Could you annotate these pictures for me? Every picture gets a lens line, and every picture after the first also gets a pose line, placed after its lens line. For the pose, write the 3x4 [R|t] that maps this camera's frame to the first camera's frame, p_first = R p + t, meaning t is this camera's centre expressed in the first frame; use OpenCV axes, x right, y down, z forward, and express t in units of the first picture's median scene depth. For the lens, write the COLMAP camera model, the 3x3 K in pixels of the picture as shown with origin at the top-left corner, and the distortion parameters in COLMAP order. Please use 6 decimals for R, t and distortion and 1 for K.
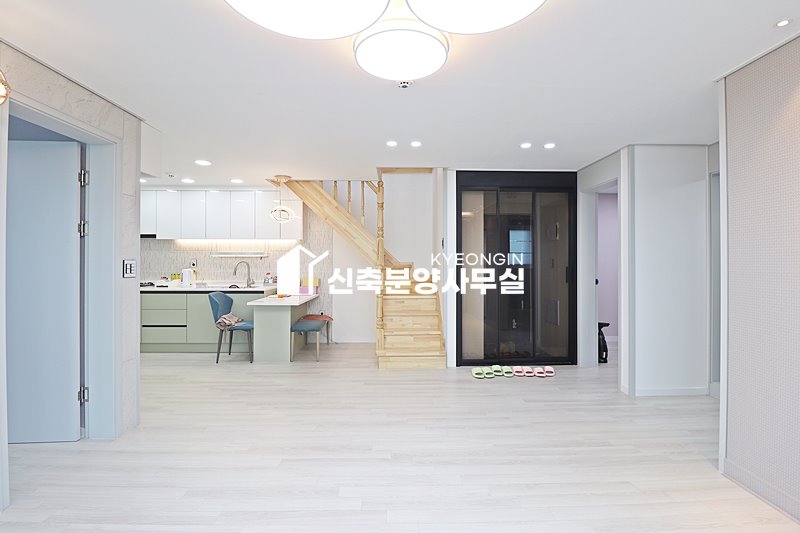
lens RADIAL K [[368.4, 0, 403.5], [0, 368.4, 259.3], [0, 0, 1]] dist [-0.000243, -0.013443]
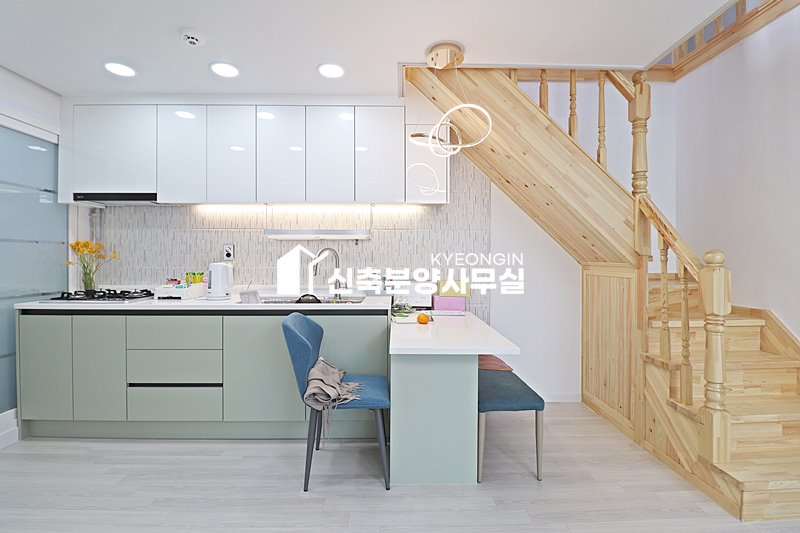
lens RADIAL K [[368.4, 0, 403.5], [0, 368.4, 259.3], [0, 0, 1]] dist [-0.000243, -0.013443]
pose [[0.999971, -0.000784, -0.007535, -0.395740], [0.000851, 0.999960, 0.008872, 0.020528], [0.007528, -0.008878, 0.999932, 0.595452]]
